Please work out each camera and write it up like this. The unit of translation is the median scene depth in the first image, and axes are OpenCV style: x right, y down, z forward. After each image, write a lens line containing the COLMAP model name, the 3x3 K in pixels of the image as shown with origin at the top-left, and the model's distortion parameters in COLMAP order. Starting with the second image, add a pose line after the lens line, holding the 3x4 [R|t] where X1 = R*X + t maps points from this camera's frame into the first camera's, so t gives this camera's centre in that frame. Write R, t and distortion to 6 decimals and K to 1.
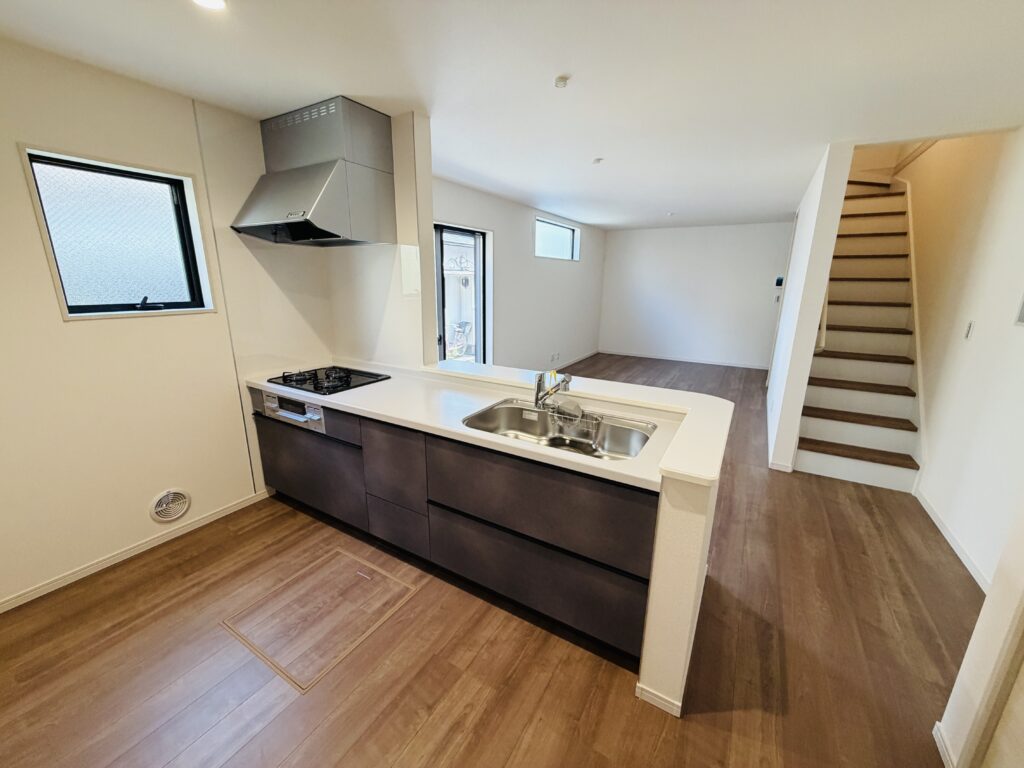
lens RADIAL K [[410.9, 0, 511.6], [0, 410.9, 386.0], [0, 0, 1]] dist [-0.000389, 0.001189]
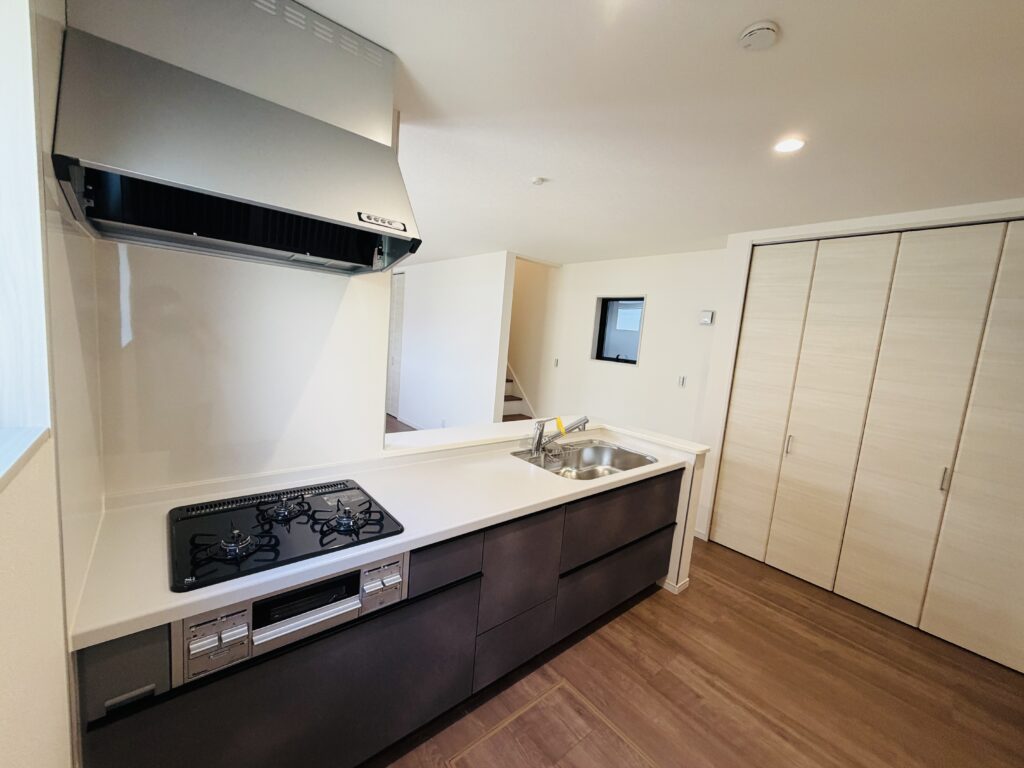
lens RADIAL K [[410.9, 0, 509.8], [0, 410.9, 382.6], [0, 0, 1]] dist [-0.000389, 0.001189]
pose [[0.323925, -0.099677, 0.940817, -1.081731], [0.162729, 0.985484, 0.048381, -0.221587], [-0.931983, 0.137426, 0.335443, 0.733720]]
